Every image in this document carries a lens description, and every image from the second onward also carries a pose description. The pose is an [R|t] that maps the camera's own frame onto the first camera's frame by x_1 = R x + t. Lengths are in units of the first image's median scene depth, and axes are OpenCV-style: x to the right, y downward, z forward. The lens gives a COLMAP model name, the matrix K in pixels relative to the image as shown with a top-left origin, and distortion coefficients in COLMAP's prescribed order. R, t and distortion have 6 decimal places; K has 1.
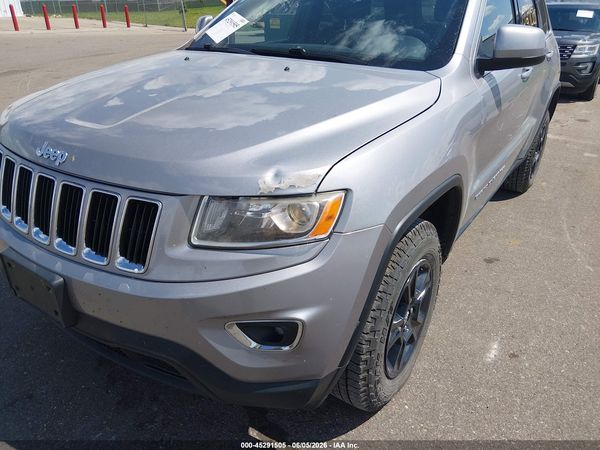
lens RADIAL K [[454.4, 0, 298.8], [0, 454.4, 227.3], [0, 0, 1]] dist [-0.015235, -0.010082]
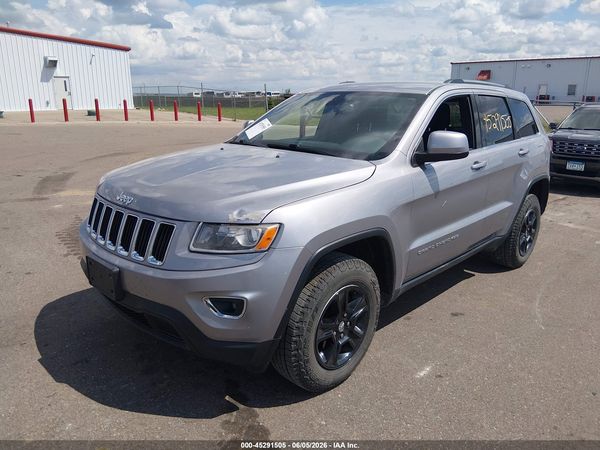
lens RADIAL K [[470.6, 0, 303.5], [0, 470.6, 222.4], [0, 0, 1]] dist [0.031600, -0.057694]
pose [[0.984797, 0.051398, -0.165933, 0.424374], [-0.084116, 0.976862, -0.196633, 0.221138], [0.151987, 0.207601, 0.966334, -0.613101]]
